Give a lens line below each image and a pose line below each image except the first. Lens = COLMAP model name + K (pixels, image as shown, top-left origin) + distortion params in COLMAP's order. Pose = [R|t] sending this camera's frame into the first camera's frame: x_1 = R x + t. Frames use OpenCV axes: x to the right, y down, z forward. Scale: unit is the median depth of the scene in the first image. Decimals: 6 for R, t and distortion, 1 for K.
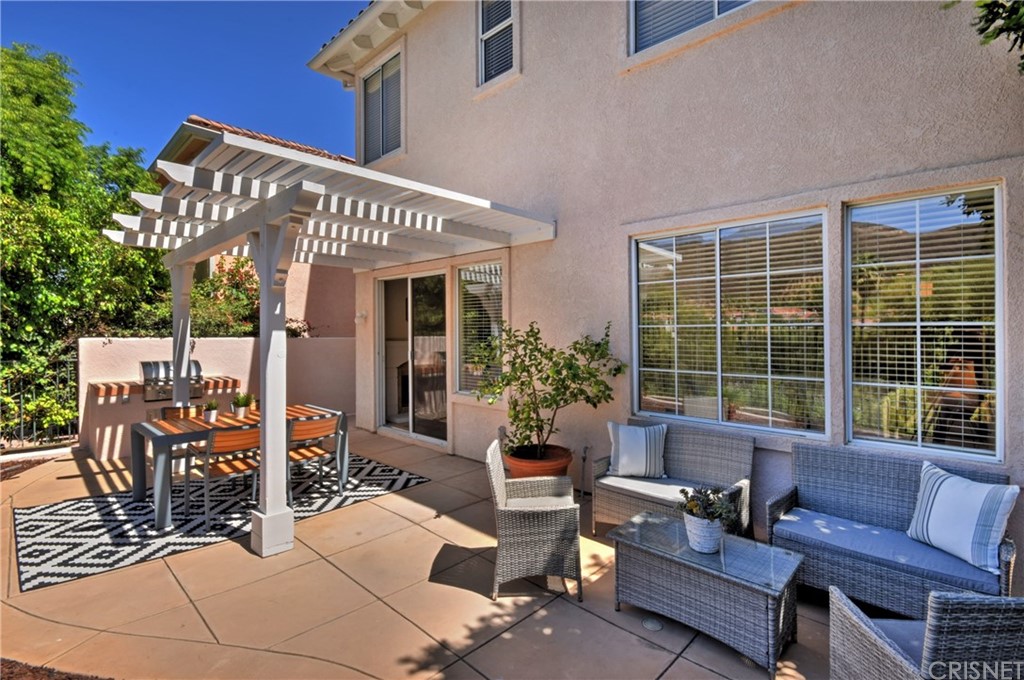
lens RADIAL K [[479.0, 0, 512.0], [0, 479.0, 340.0], [0, 0, 1]] dist [-0.000963, -0.000498]
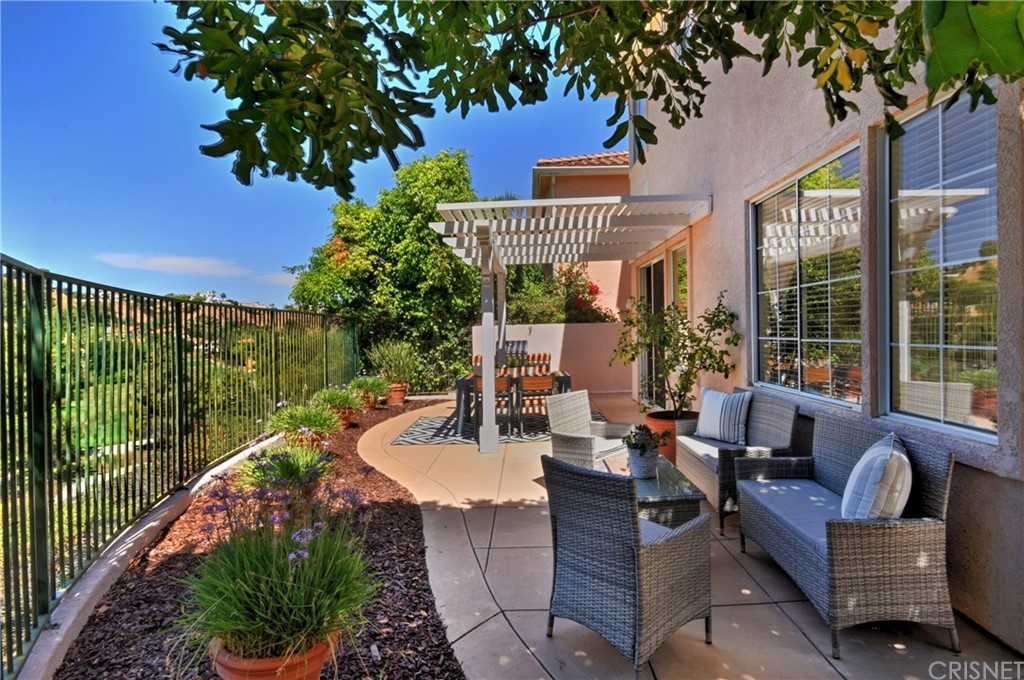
lens RADIAL K [[502.7, 0, 512.0], [0, 502.7, 340.0], [0, 0, 1]] dist [-0.000391, -0.000276]
pose [[0.674114, -0.005811, -0.738605, 0.439968], [0.019632, 0.999757, 0.010052, 0.028997], [0.738367, -0.021276, 0.674064, -0.028182]]
